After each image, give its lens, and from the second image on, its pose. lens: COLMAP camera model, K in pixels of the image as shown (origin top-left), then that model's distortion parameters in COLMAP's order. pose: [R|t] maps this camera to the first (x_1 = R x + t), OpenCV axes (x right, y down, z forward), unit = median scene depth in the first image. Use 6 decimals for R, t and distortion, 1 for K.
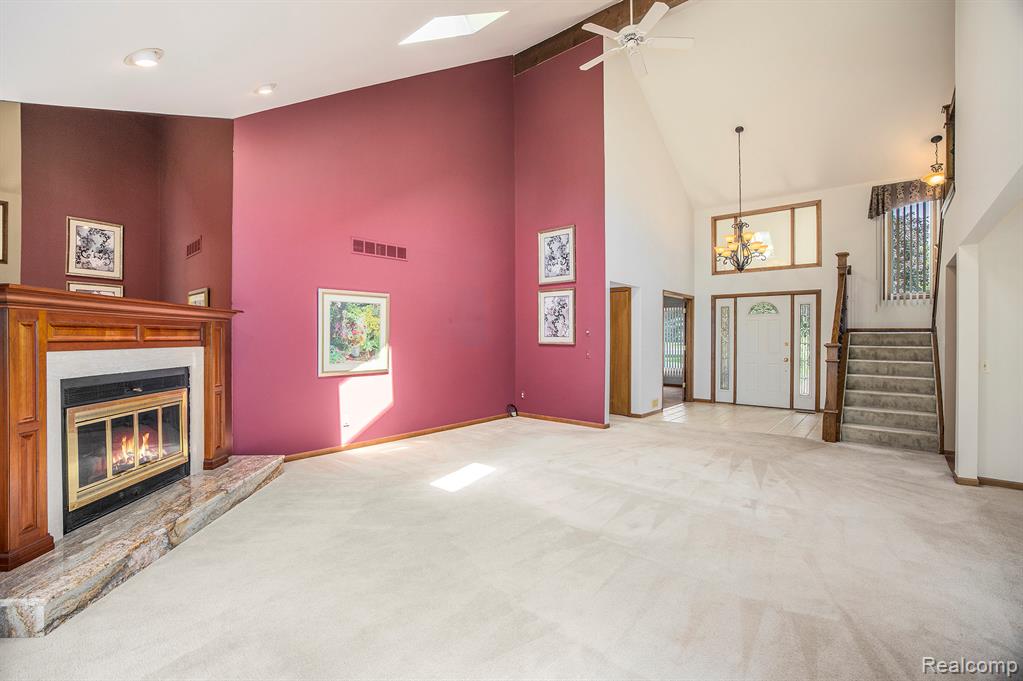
lens RADIAL K [[442.2, 0, 507.7], [0, 442.2, 338.4], [0, 0, 1]] dist [-0.048827, 0.006191]
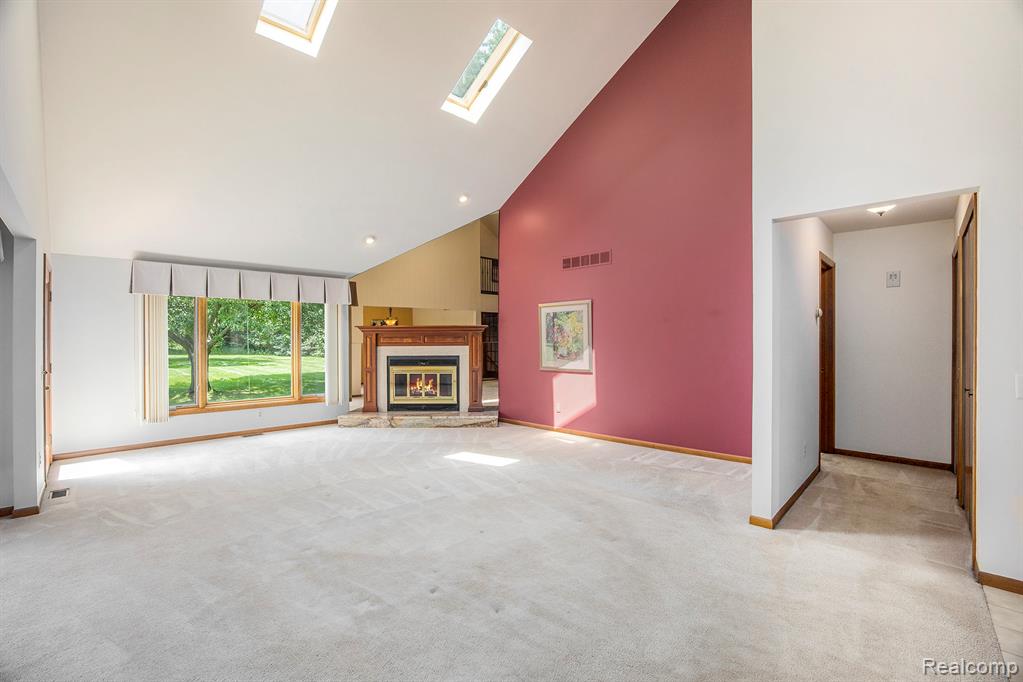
lens RADIAL K [[442.2, 0, 515.6], [0, 442.2, 337.9], [0, 0, 1]] dist [-0.048827, 0.006191]
pose [[-0.044278, -0.005720, -0.999003, 0.867995], [0.000530, 0.999983, -0.005749, -0.002522], [0.999019, -0.000784, -0.044274, 0.928835]]
